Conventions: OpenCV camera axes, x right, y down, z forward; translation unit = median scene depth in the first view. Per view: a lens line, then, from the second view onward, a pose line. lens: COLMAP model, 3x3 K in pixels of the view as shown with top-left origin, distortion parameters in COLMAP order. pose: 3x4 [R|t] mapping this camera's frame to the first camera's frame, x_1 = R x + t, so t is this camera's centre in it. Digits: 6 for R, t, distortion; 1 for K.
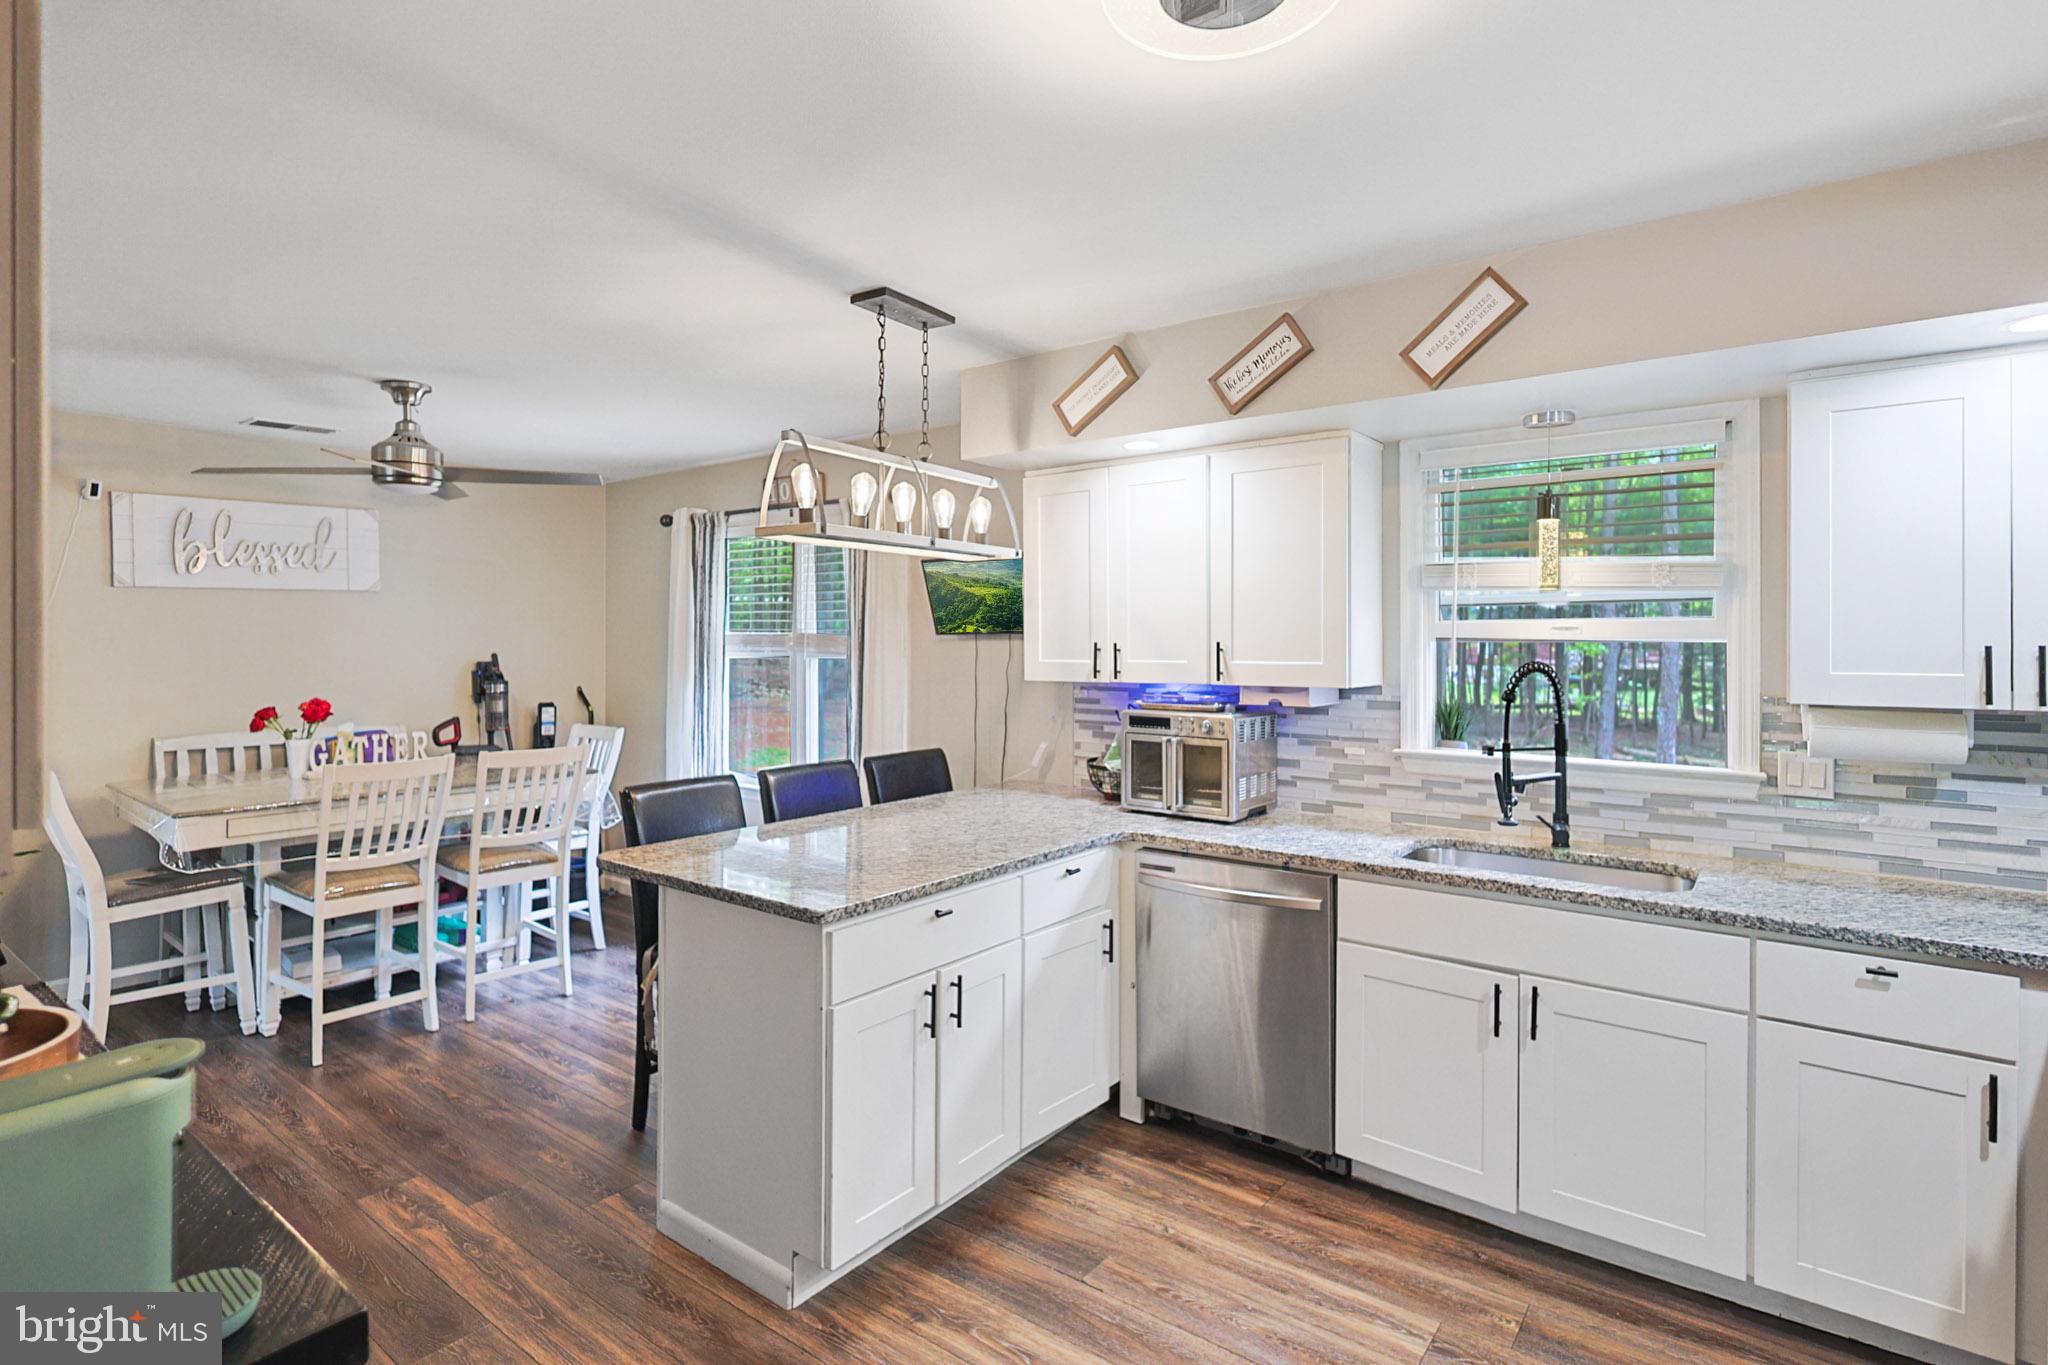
lens RADIAL K [[1020.2, 0, 1016.1], [0, 1020.2, 641.5], [0, 0, 1]] dist [-0.003285, 0.001080]
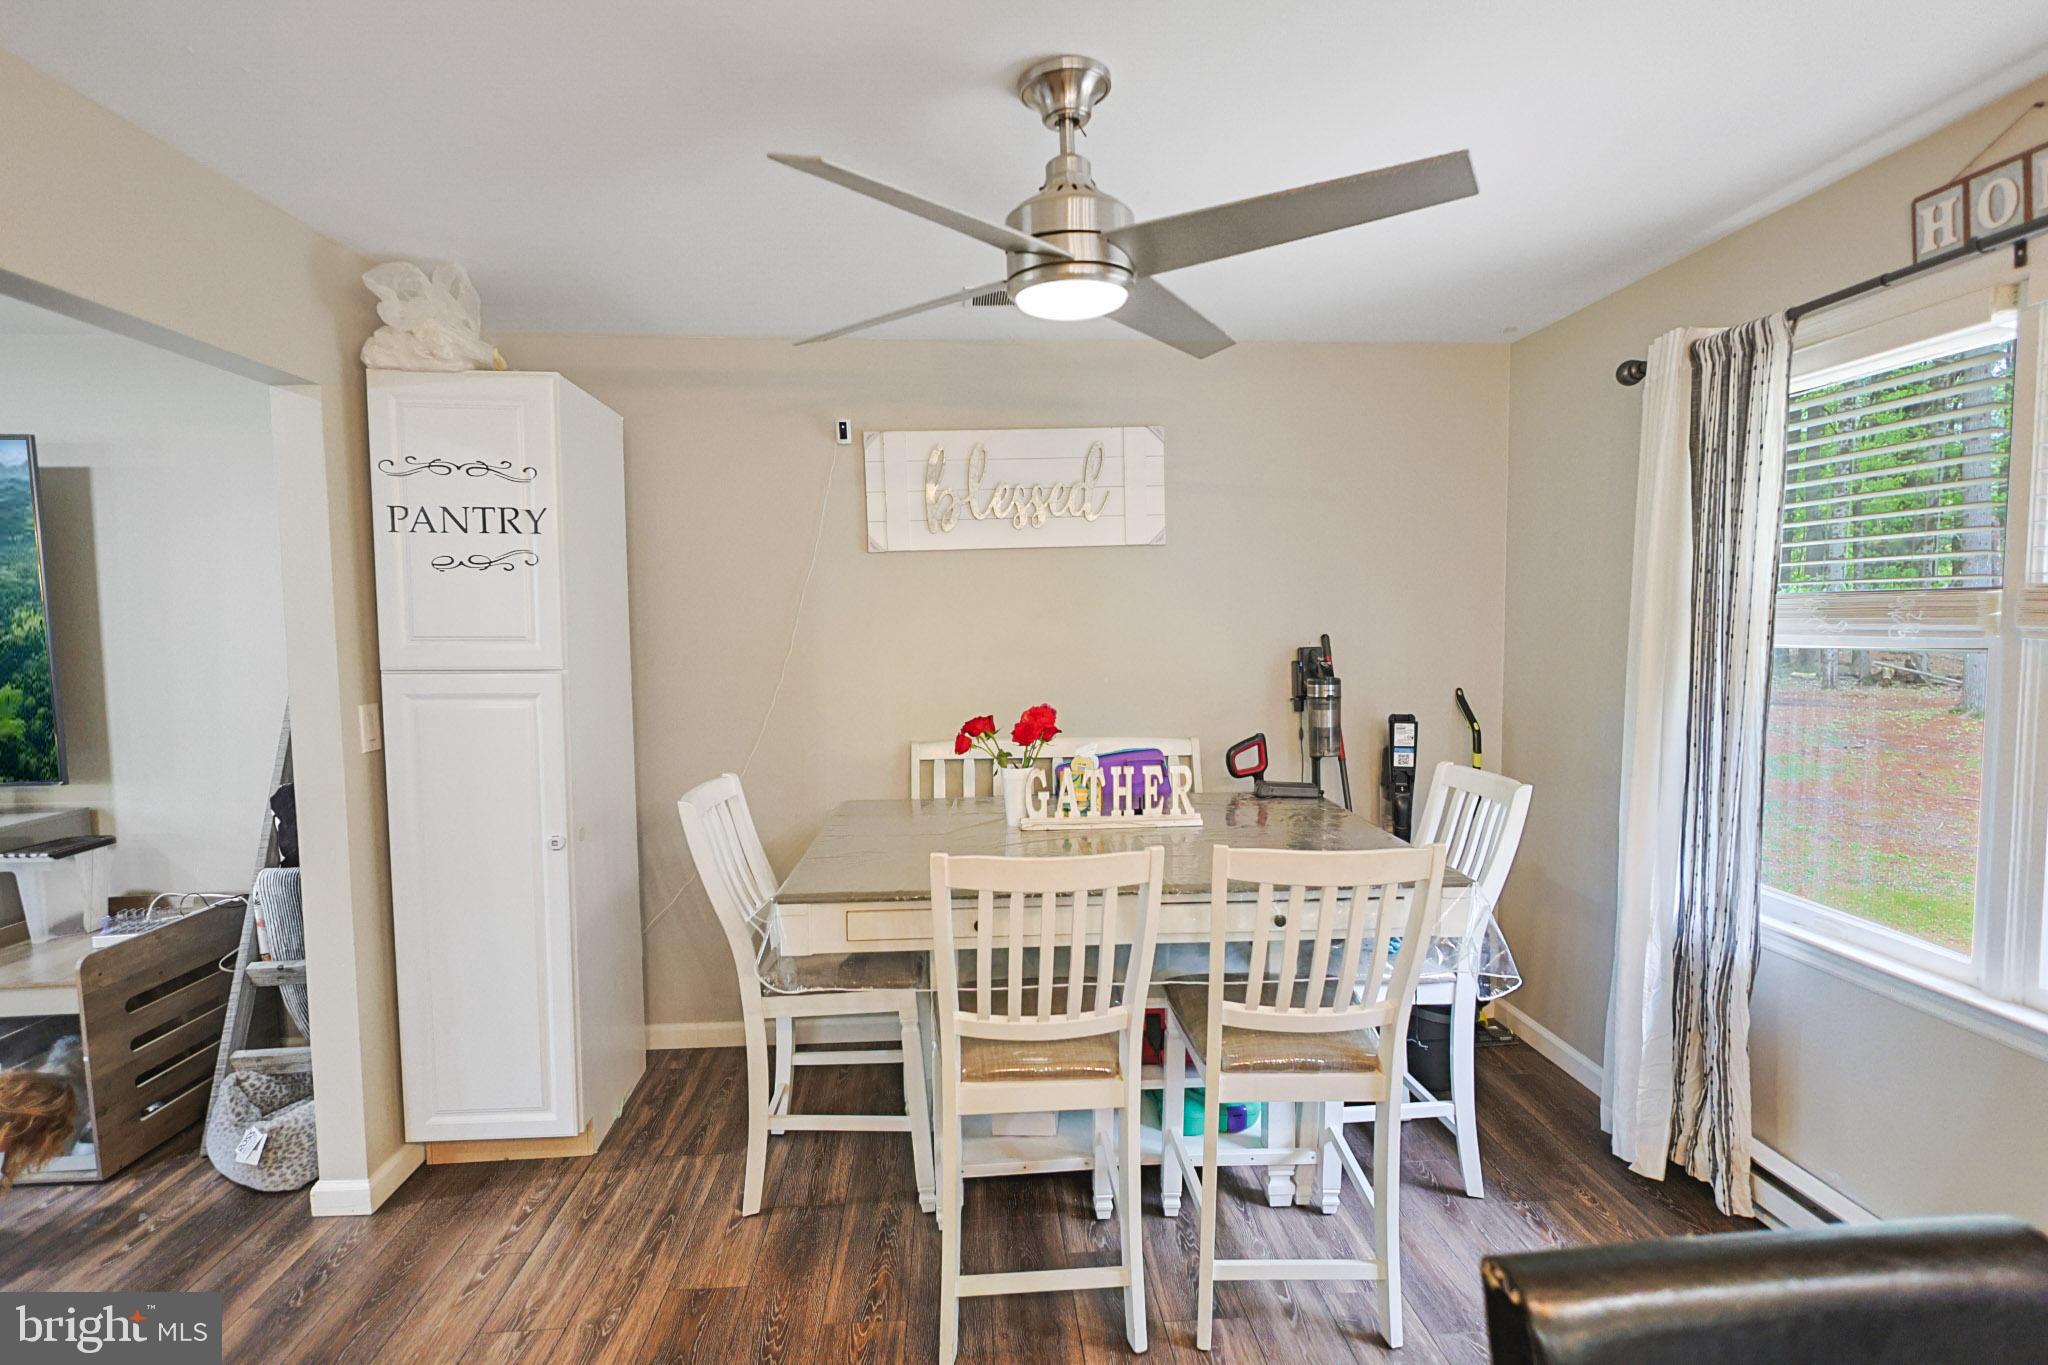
lens RADIAL K [[998.9, 0, 1022.5], [0, 998.9, 684.9], [0, 0, 1]] dist [-0.003226, 0.000104]
pose [[0.663666, 0.040973, -0.746906, -0.279800], [0.010186, 0.997911, 0.063794, 0.002008], [0.747960, -0.049946, 0.661862, 0.736991]]
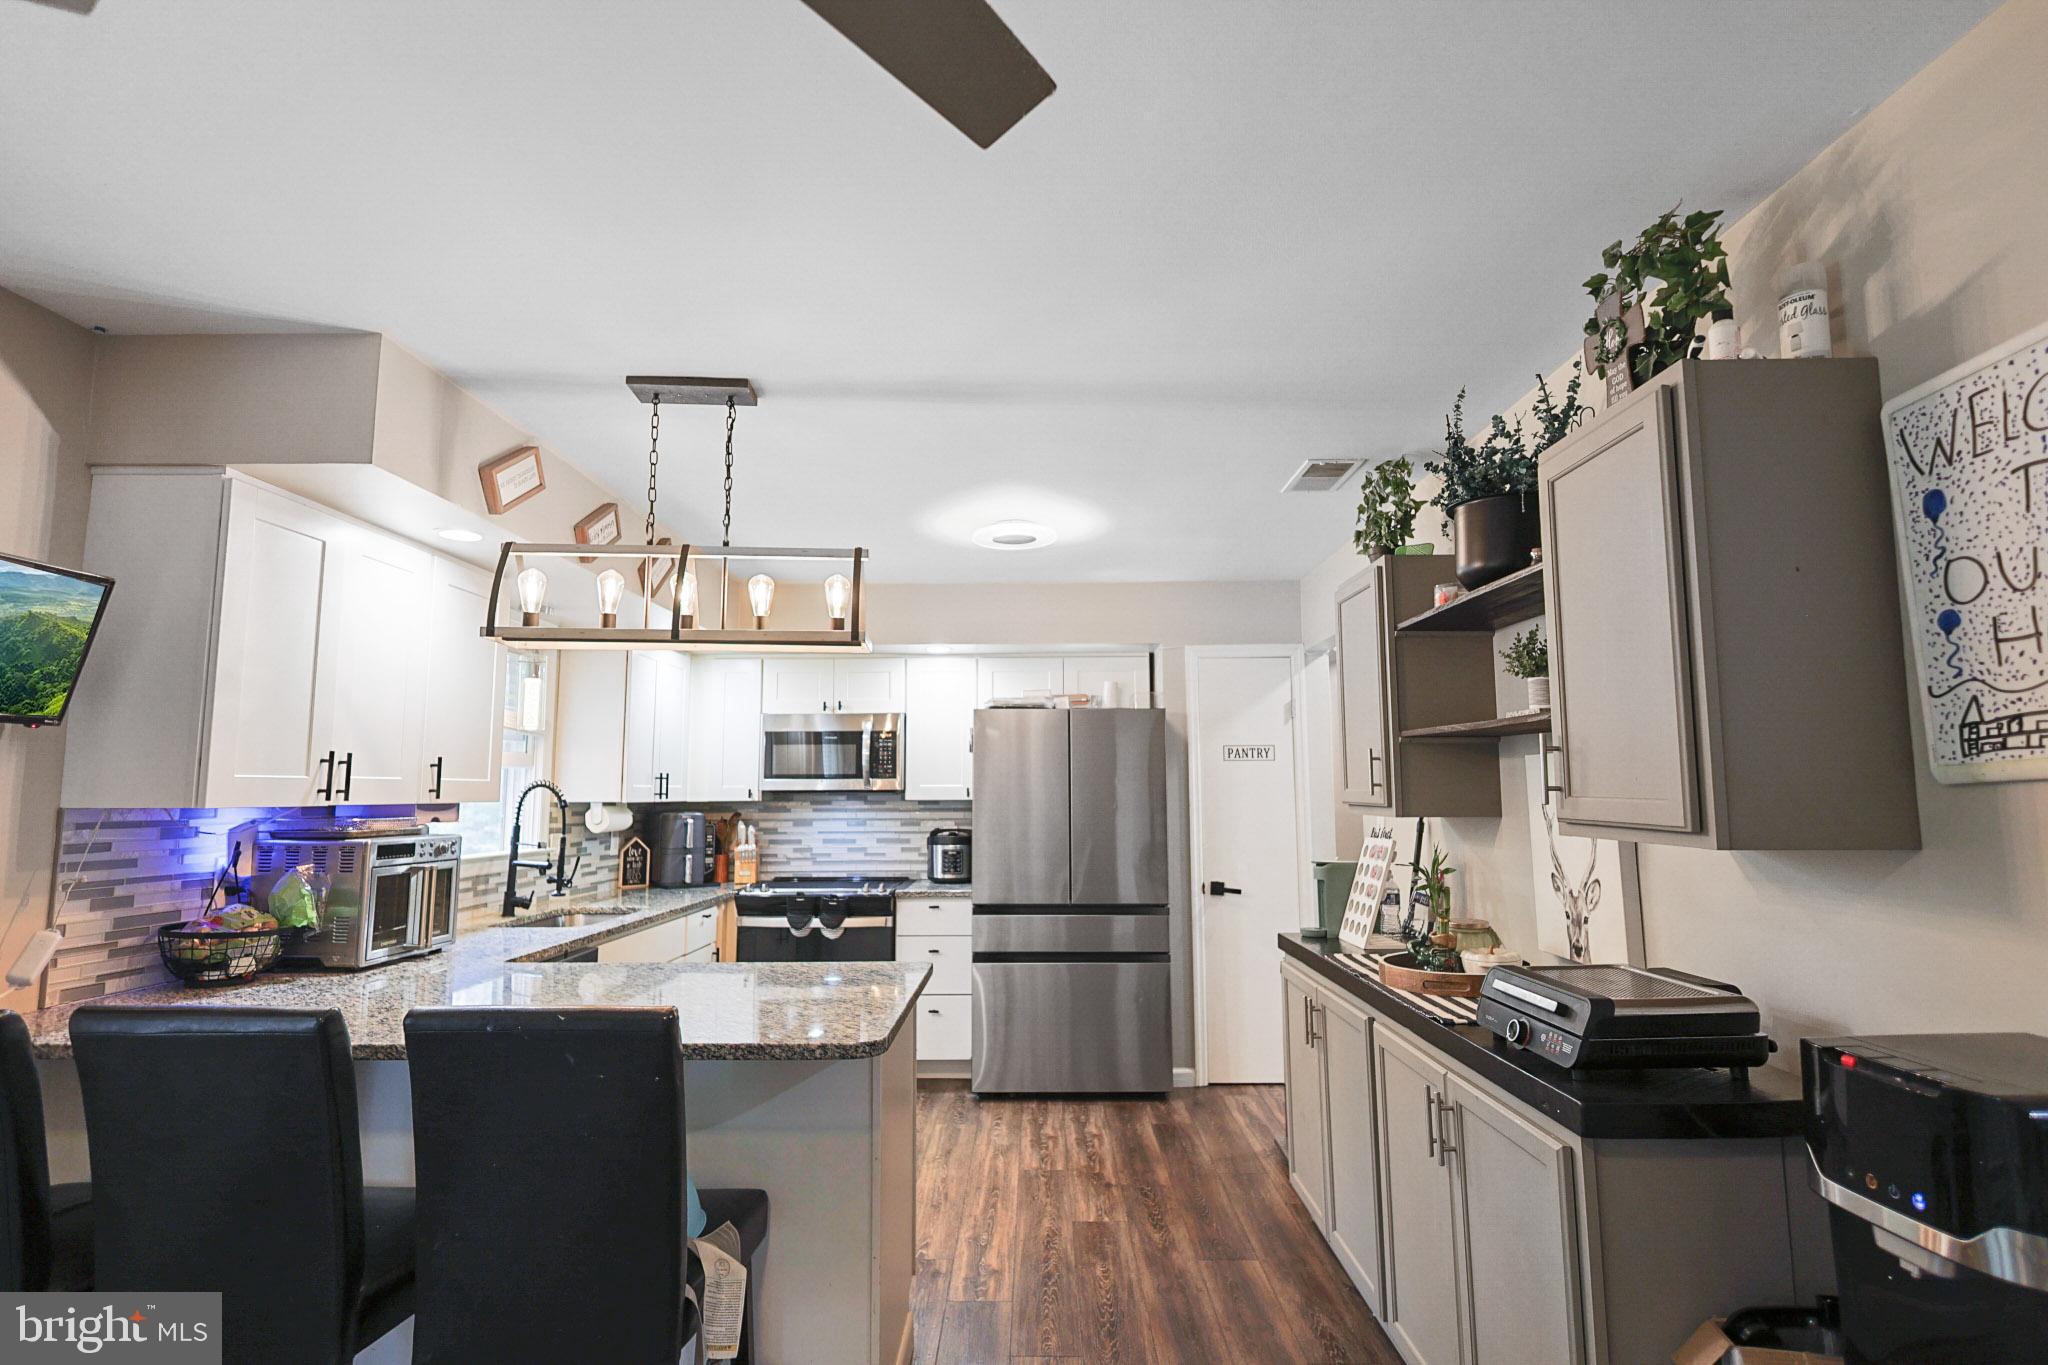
lens RADIAL K [[998.9, 0, 1022.5], [0, 998.9, 684.9], [0, 0, 1]] dist [-0.003226, 0.000104]
pose [[-0.600622, 0.090595, 0.794384, -0.841503], [0.005273, 0.993987, -0.109372, 0.036777], [-0.799516, -0.061502, -0.597488, 1.095830]]
